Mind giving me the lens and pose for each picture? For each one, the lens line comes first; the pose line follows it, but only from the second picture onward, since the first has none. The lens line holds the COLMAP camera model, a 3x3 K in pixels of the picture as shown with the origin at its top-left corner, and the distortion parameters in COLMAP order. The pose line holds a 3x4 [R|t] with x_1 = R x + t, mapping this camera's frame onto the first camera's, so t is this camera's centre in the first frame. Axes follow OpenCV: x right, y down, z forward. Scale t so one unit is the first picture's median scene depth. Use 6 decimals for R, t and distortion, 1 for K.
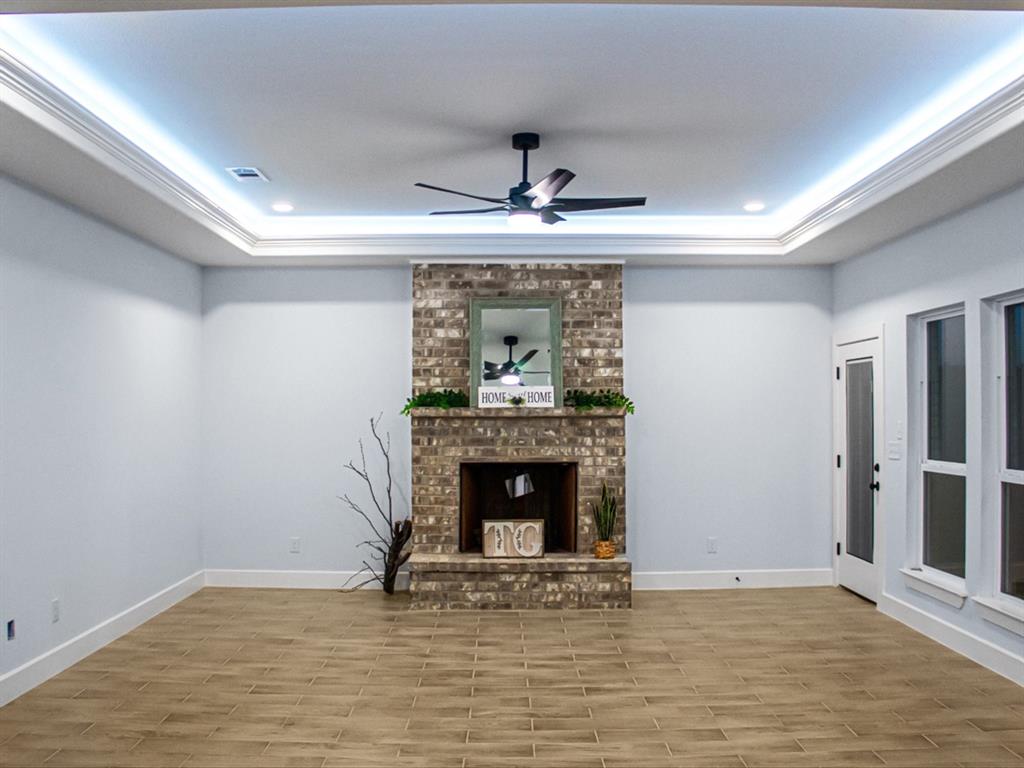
lens RADIAL K [[967.0, 0, 493.0], [0, 967.0, 375.8], [0, 0, 1]] dist [-0.133483, 0.000000]
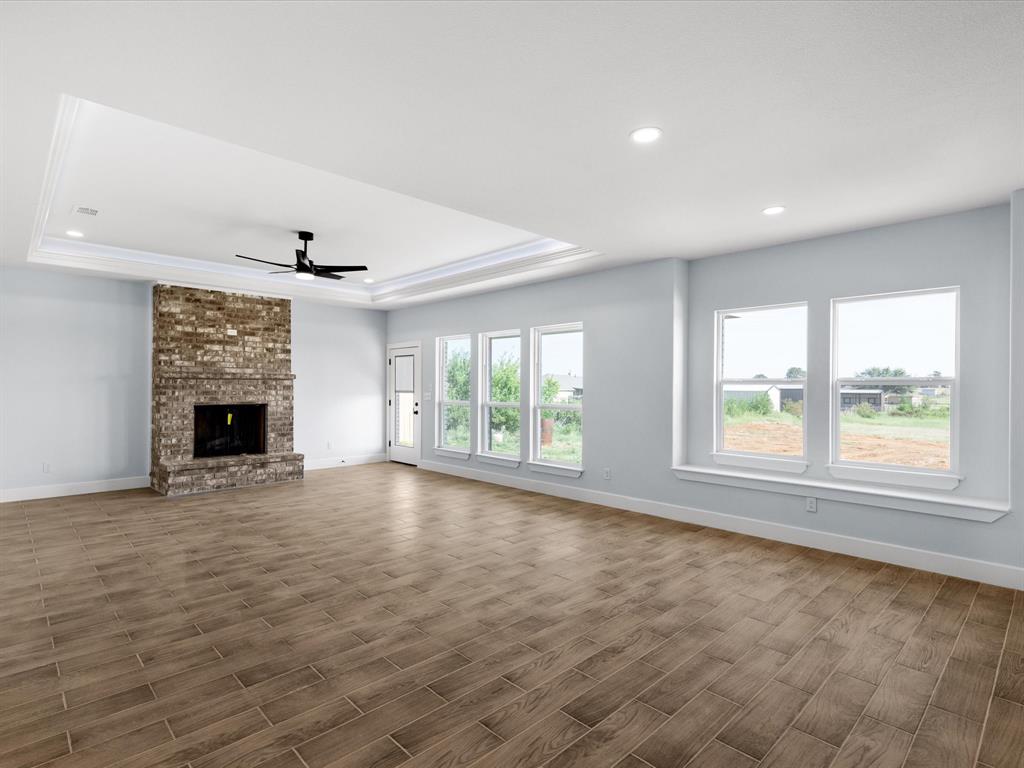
lens RADIAL K [[524.7, 0, 508.7], [0, 524.7, 377.9], [0, 0, 1]] dist [0.014913, -0.004342]
pose [[0.720605, 0.015945, 0.693162, -0.297378], [-0.030324, 0.999504, 0.008533, 0.017912], [-0.692682, -0.027168, 0.720731, -0.050279]]
